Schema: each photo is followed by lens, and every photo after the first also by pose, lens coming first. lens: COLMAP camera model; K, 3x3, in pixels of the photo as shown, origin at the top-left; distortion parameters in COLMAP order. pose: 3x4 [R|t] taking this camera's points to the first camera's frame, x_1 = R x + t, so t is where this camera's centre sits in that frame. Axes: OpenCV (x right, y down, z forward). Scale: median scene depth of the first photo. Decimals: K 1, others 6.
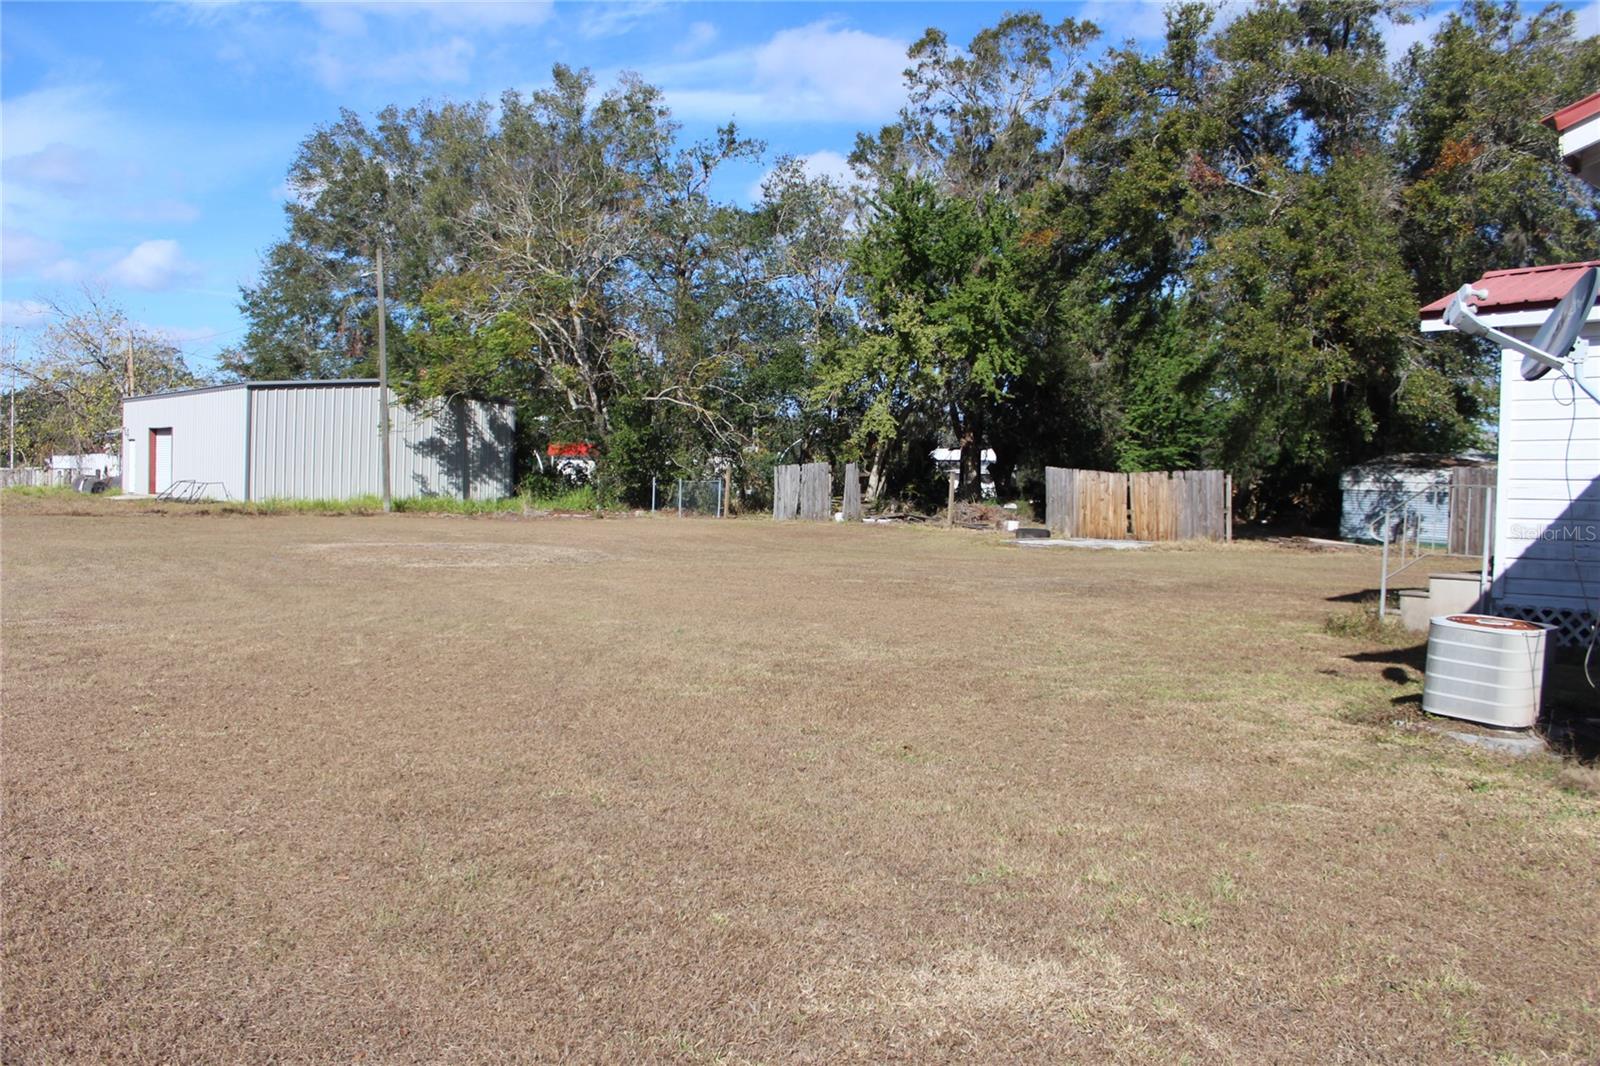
lens RADIAL K [[1337.3, 0, 790.4], [0, 1337.3, 529.9], [0, 0, 1]] dist [-0.140747, 0.113568]
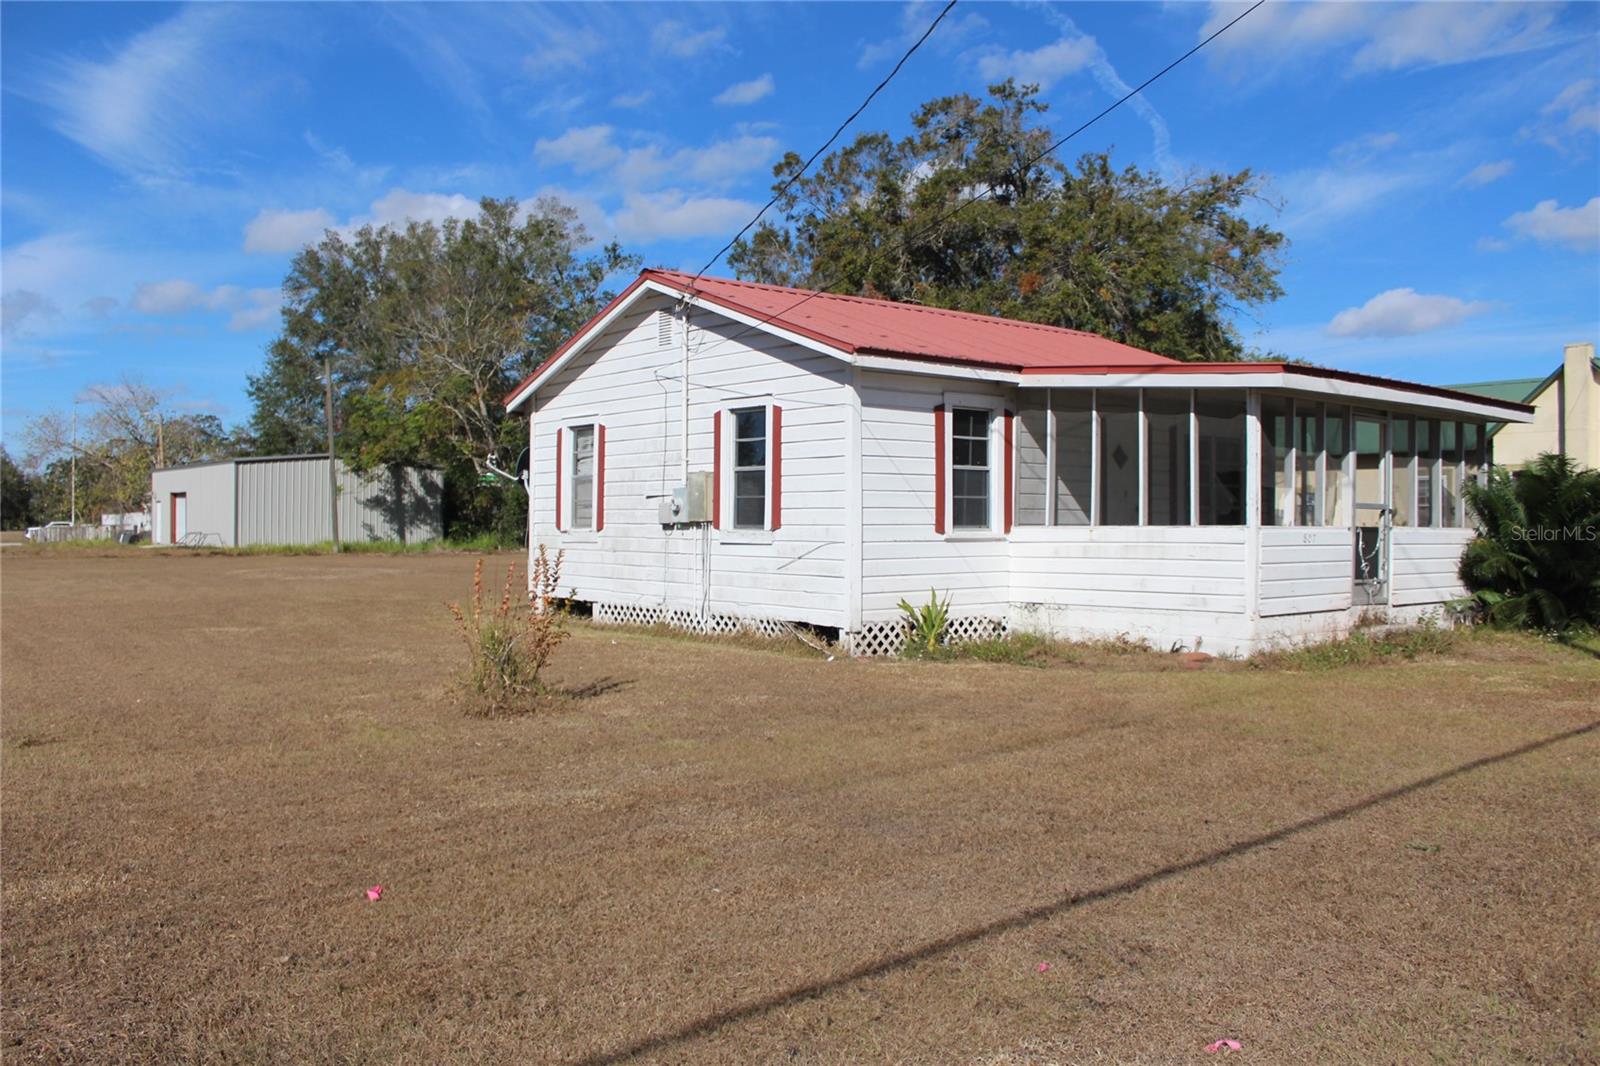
lens RADIAL K [[1337.3, 0, 812.7], [0, 1337.3, 534.6], [0, 0, 1]] dist [-0.140747, 0.113568]
pose [[0.999312, -0.023637, -0.028574, 0.165869], [0.022899, 0.999403, -0.025863, 0.010767], [0.029169, 0.025191, 0.999257, -0.250790]]
